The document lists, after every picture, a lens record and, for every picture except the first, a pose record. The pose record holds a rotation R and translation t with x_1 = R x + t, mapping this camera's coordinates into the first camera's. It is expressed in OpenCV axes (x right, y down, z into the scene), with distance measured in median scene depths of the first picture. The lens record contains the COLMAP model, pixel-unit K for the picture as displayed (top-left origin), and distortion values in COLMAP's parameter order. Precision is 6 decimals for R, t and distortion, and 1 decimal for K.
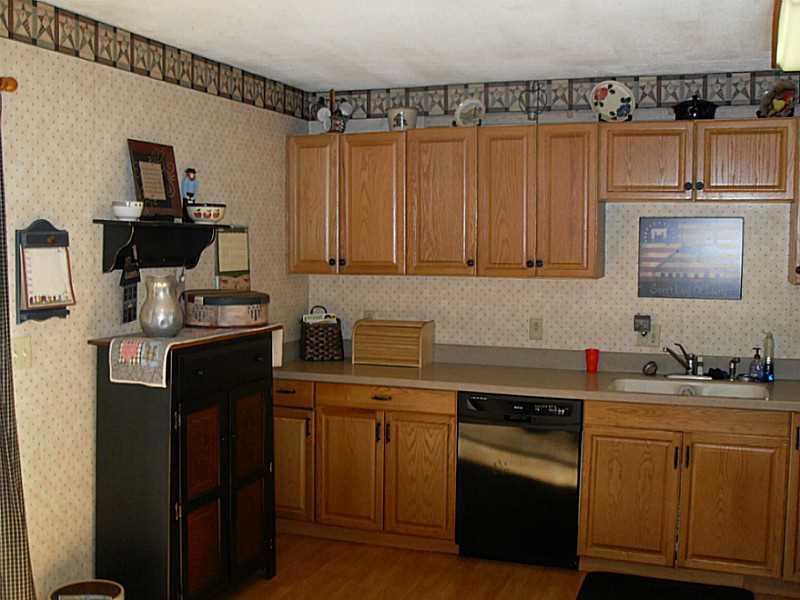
lens RADIAL K [[965.8, 0, 400.0], [0, 965.8, 300.0], [0, 0, 1]] dist [-0.192622, 0.291383]
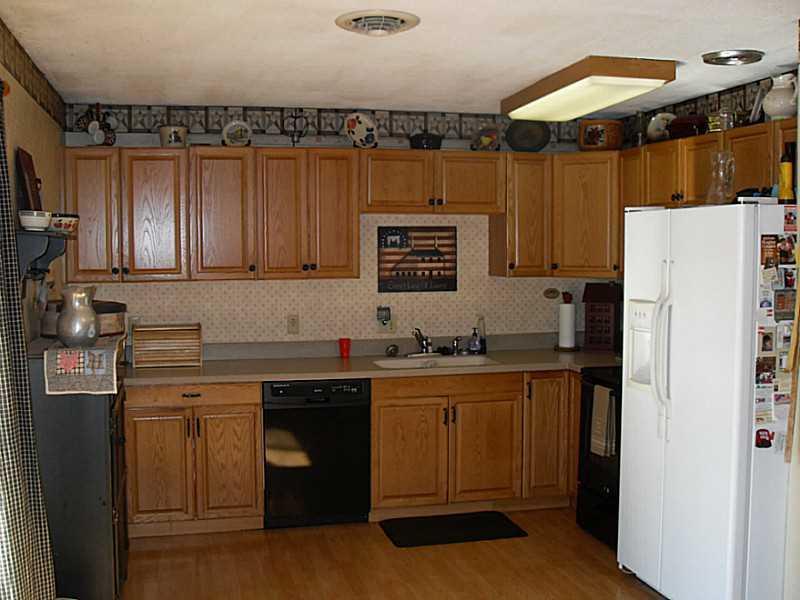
lens RADIAL K [[965.8, 0, 400.0], [0, 965.8, 300.0], [0, 0, 1]] dist [-0.192622, 0.291383]
pose [[0.804343, -0.042156, 0.592668, -0.459622], [0.047139, 0.998863, 0.007073, -0.001139], [-0.592292, 0.022249, 0.805416, -0.001338]]
